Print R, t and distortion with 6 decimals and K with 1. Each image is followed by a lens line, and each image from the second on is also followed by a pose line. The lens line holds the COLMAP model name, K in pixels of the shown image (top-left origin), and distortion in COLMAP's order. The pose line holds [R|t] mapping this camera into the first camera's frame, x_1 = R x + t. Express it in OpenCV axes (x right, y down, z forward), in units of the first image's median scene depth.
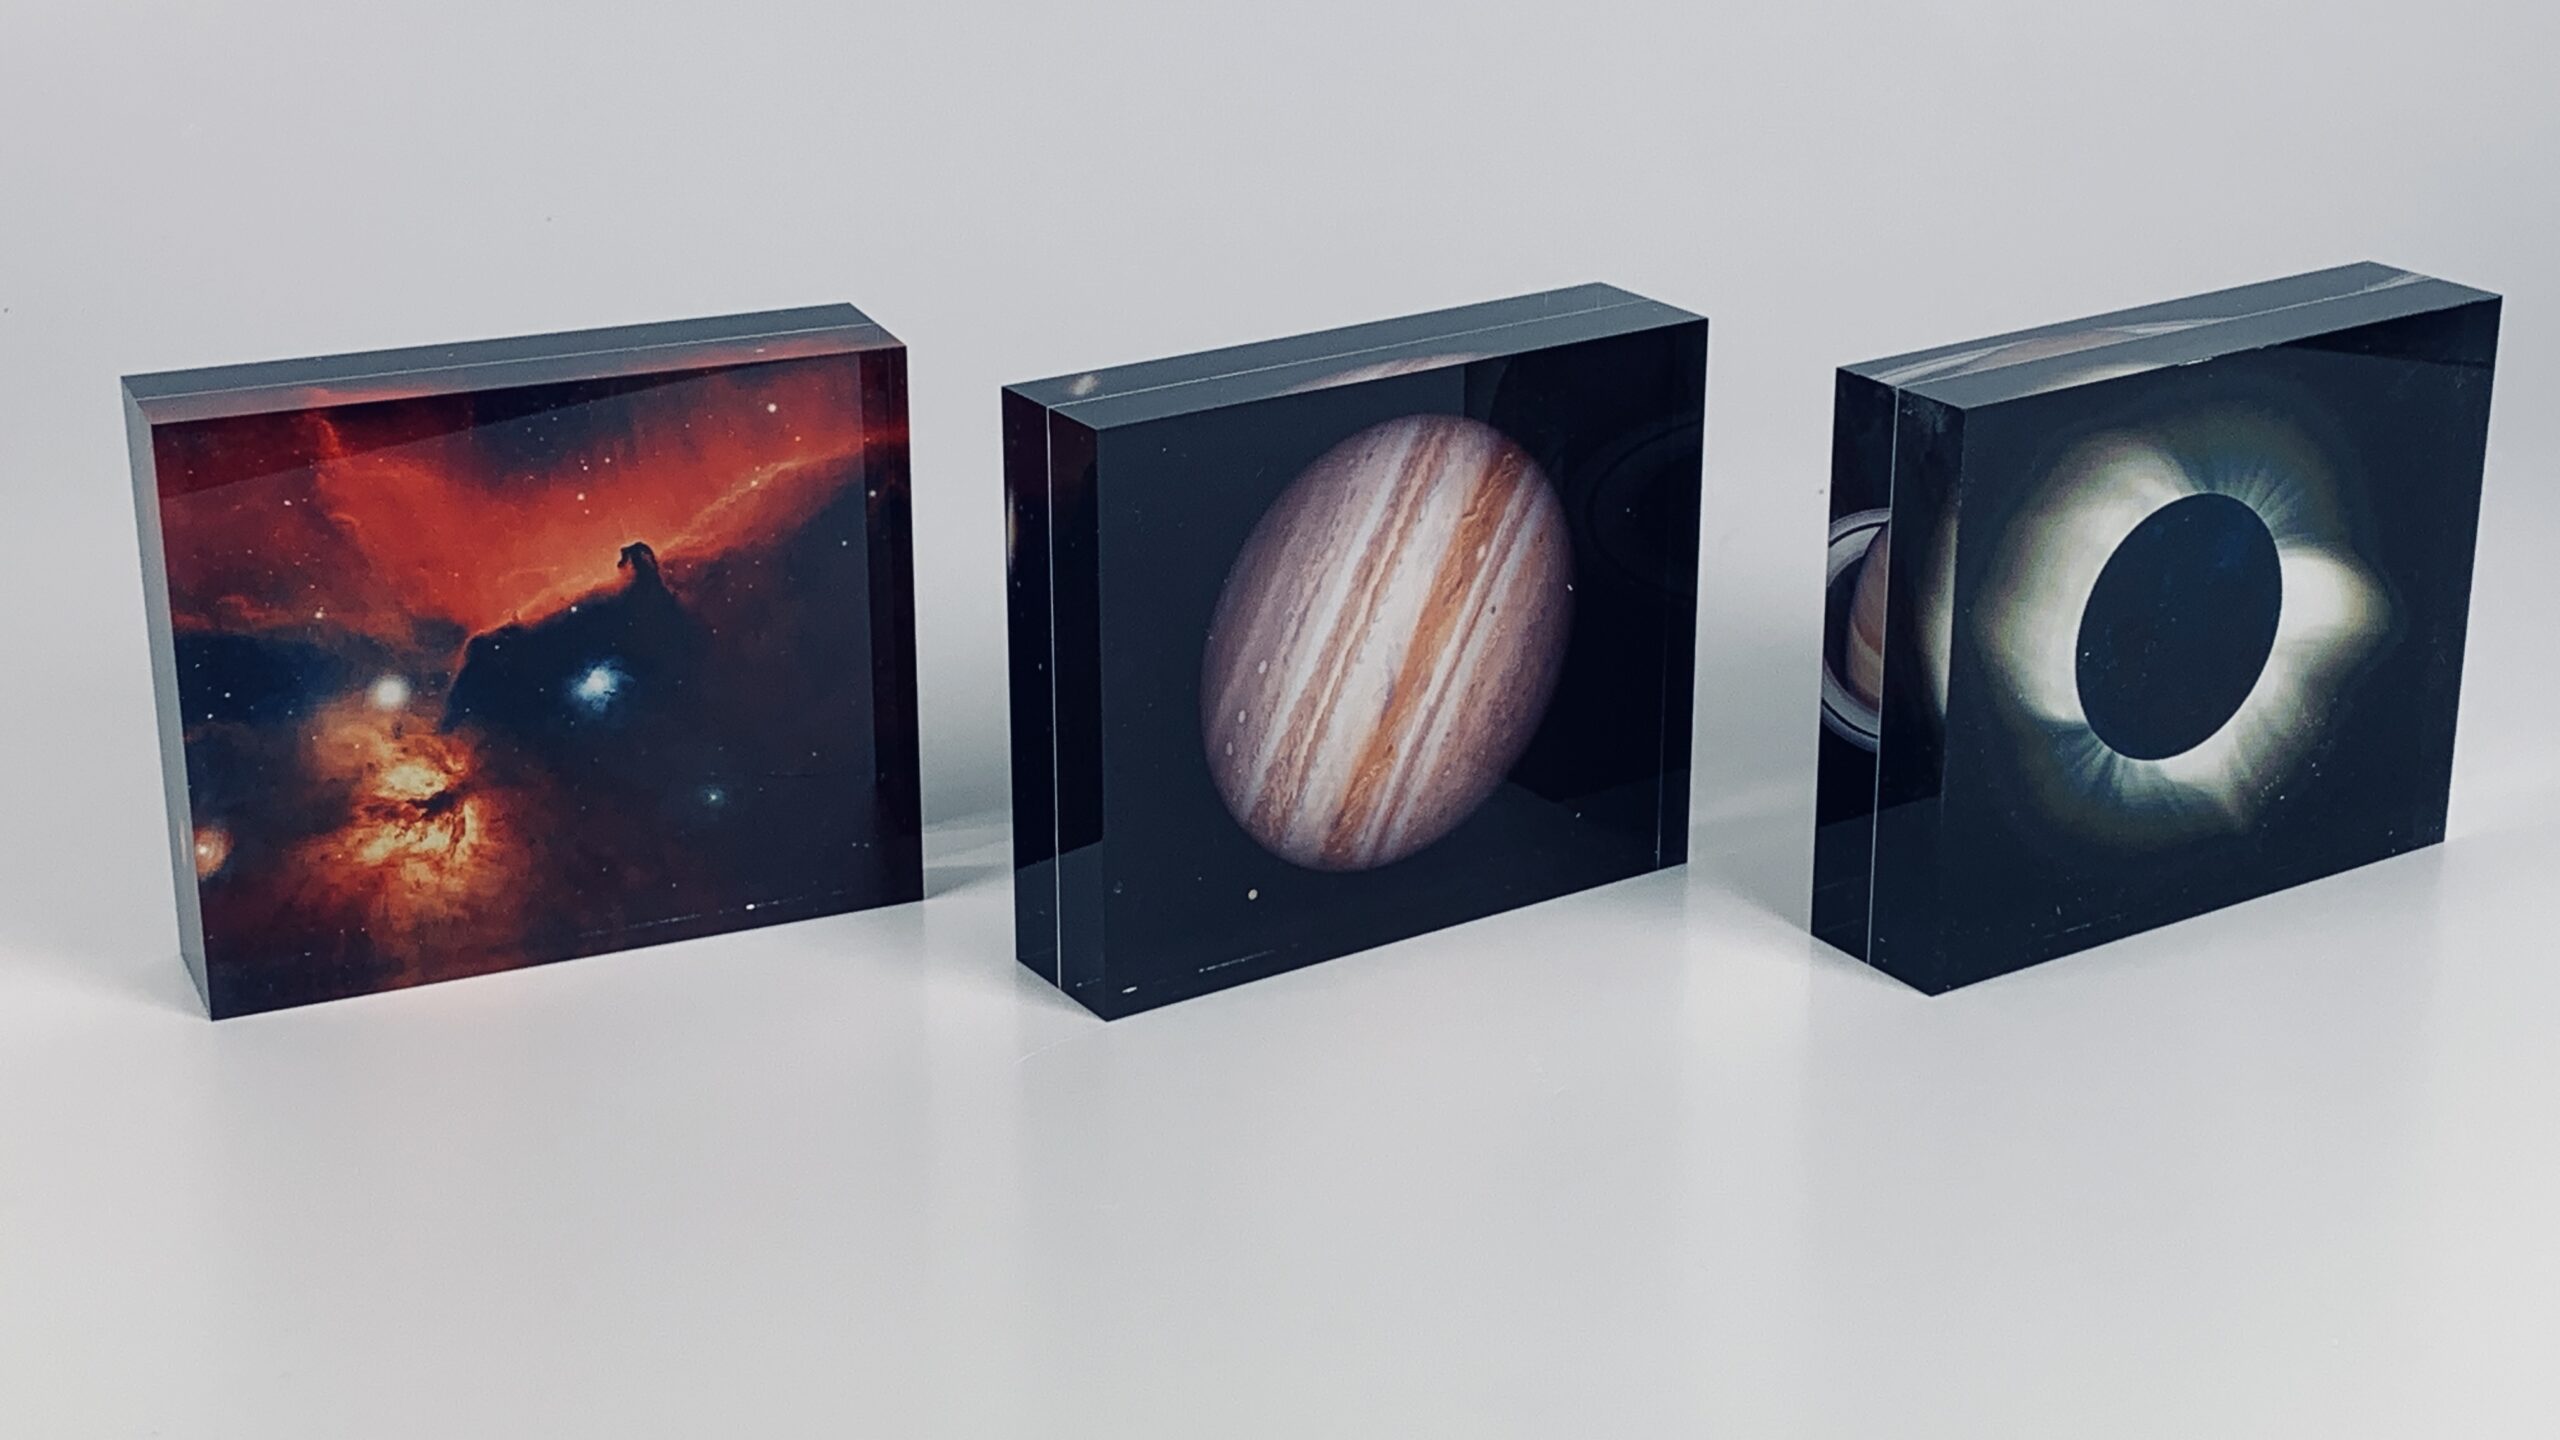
lens RADIAL K [[3611.5, 0, 1255.6], [0, 3611.5, 705.1], [0, 0, 1]] dist [0.210706, 0.000000]
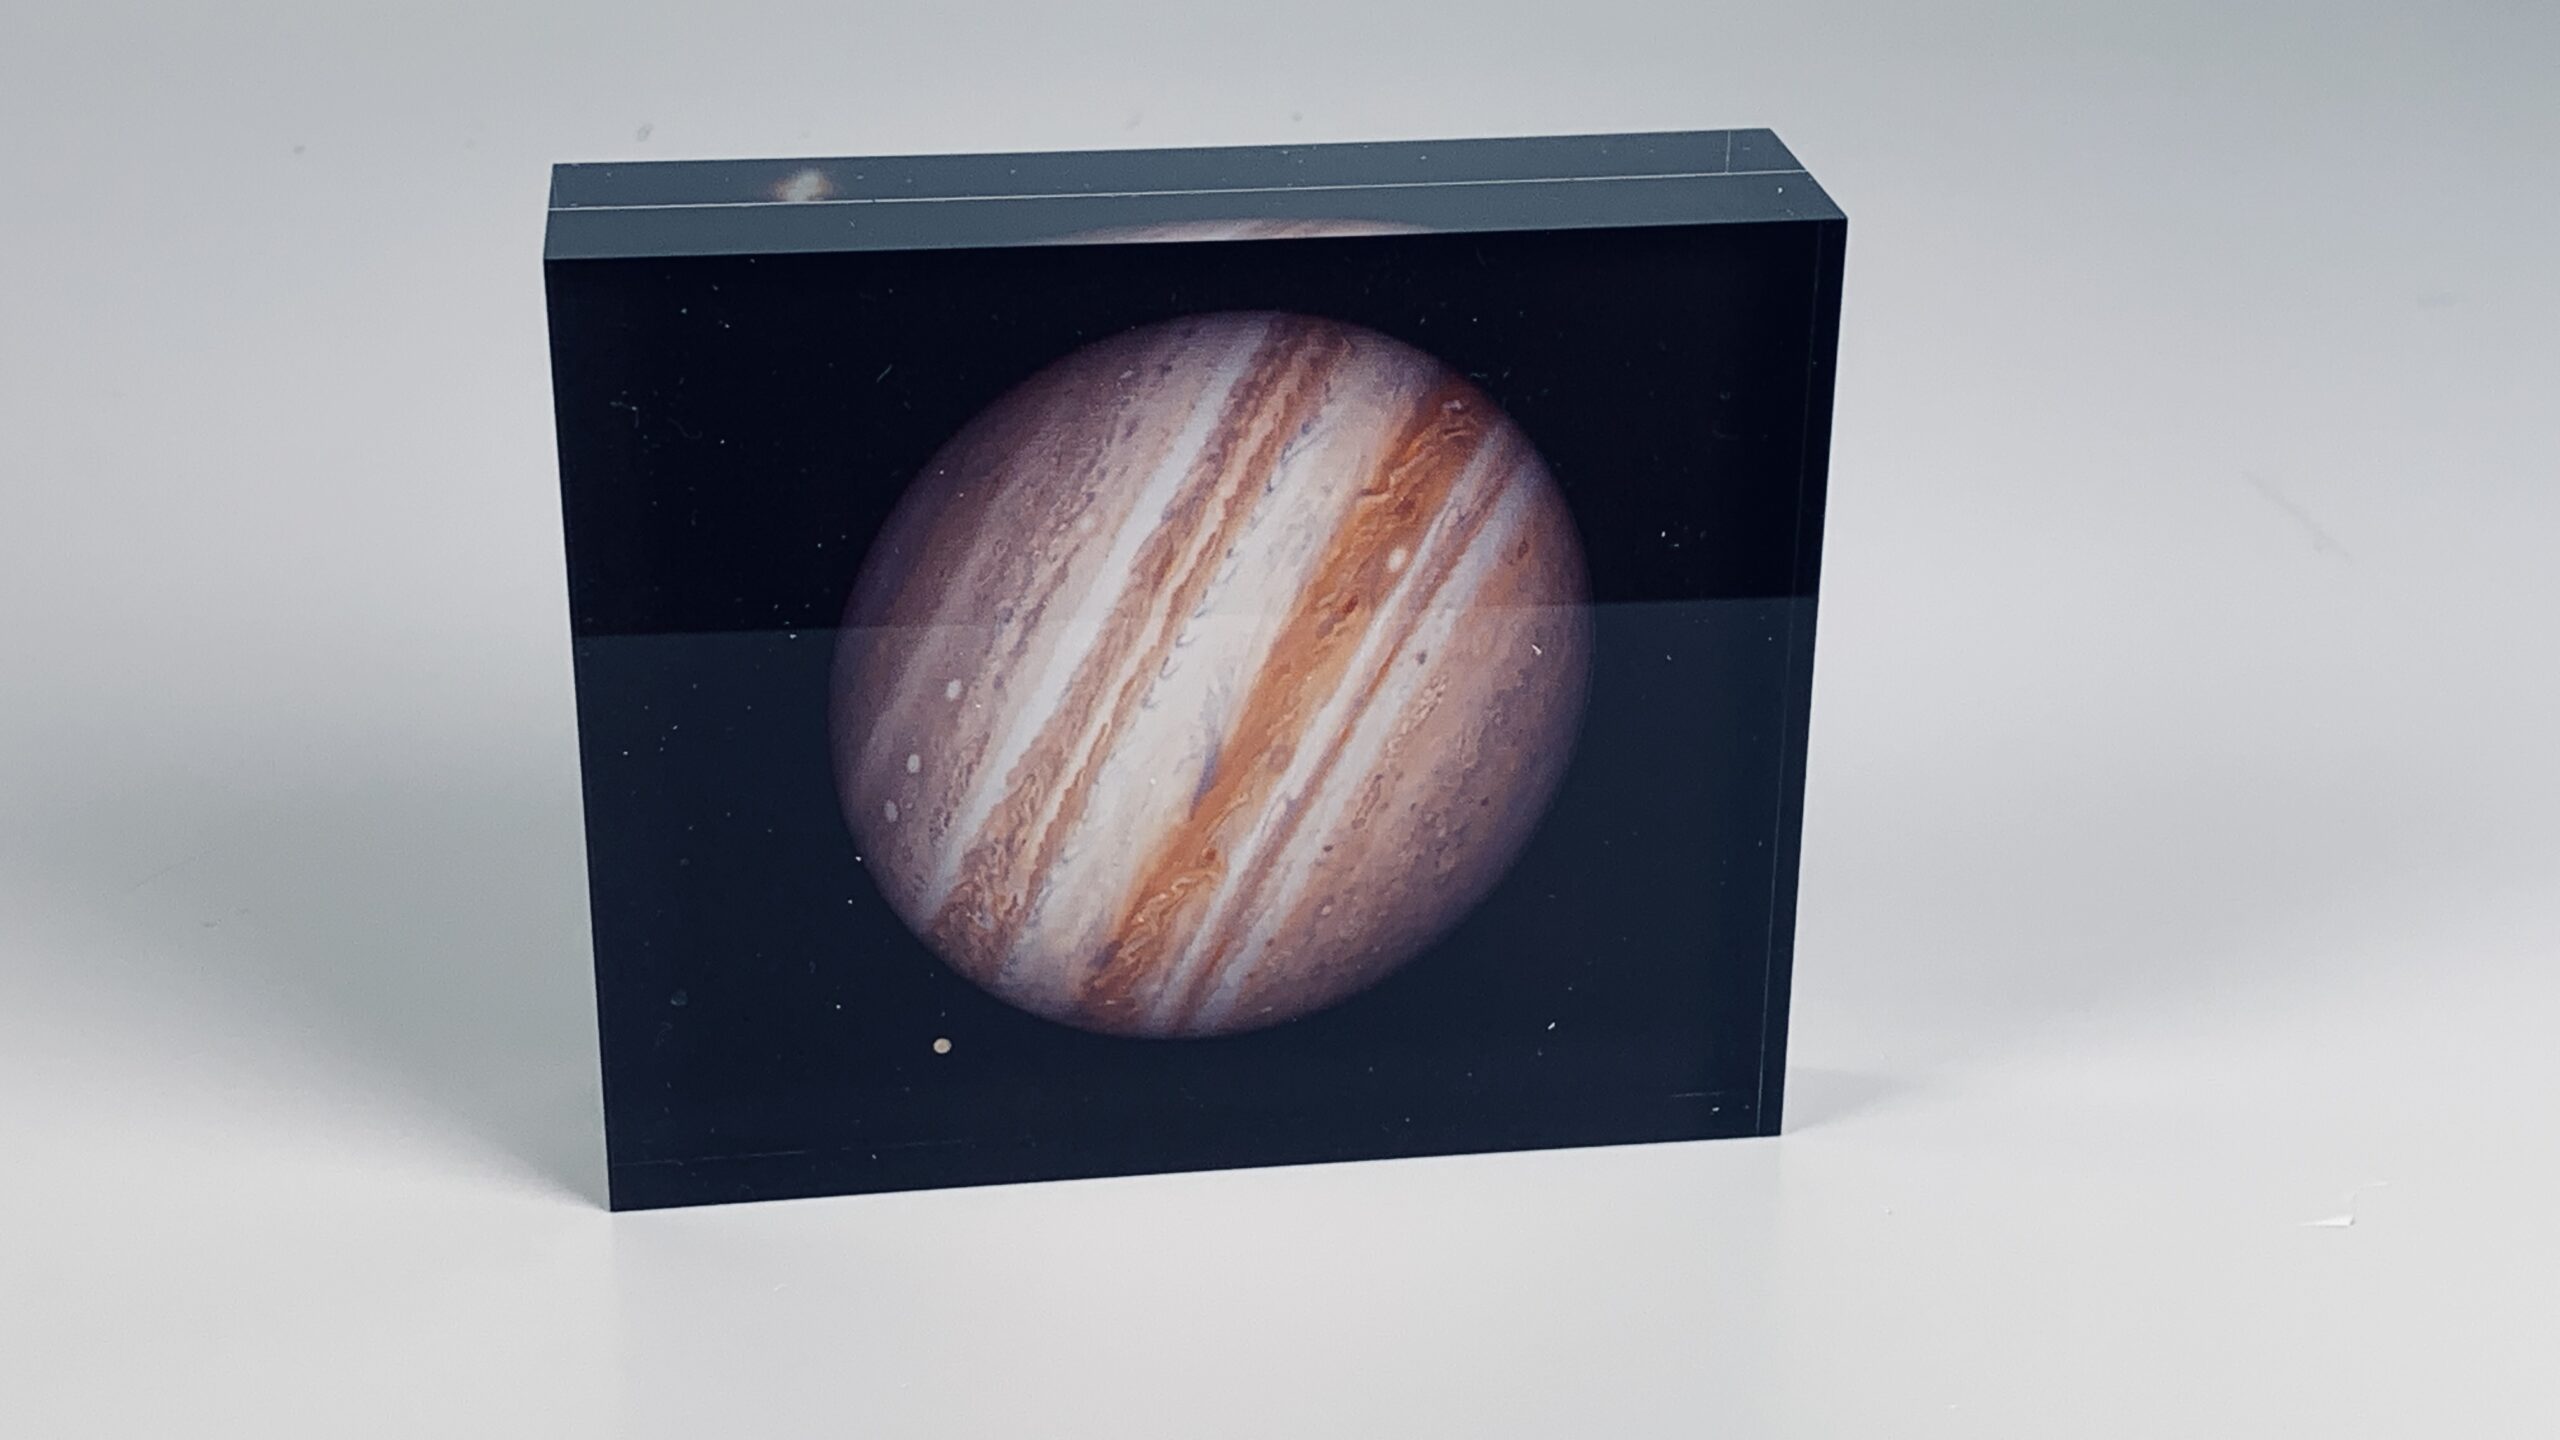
lens RADIAL K [[3611.5, 0, 1275.9], [0, 3611.5, 732.0], [0, 0, 1]] dist [0.210706, 0.000000]
pose [[0.899452, 0.173628, -0.401049, 0.292042], [-0.153503, 0.984735, 0.082058, -0.060851], [0.409175, -0.012245, 0.912374, 0.456820]]
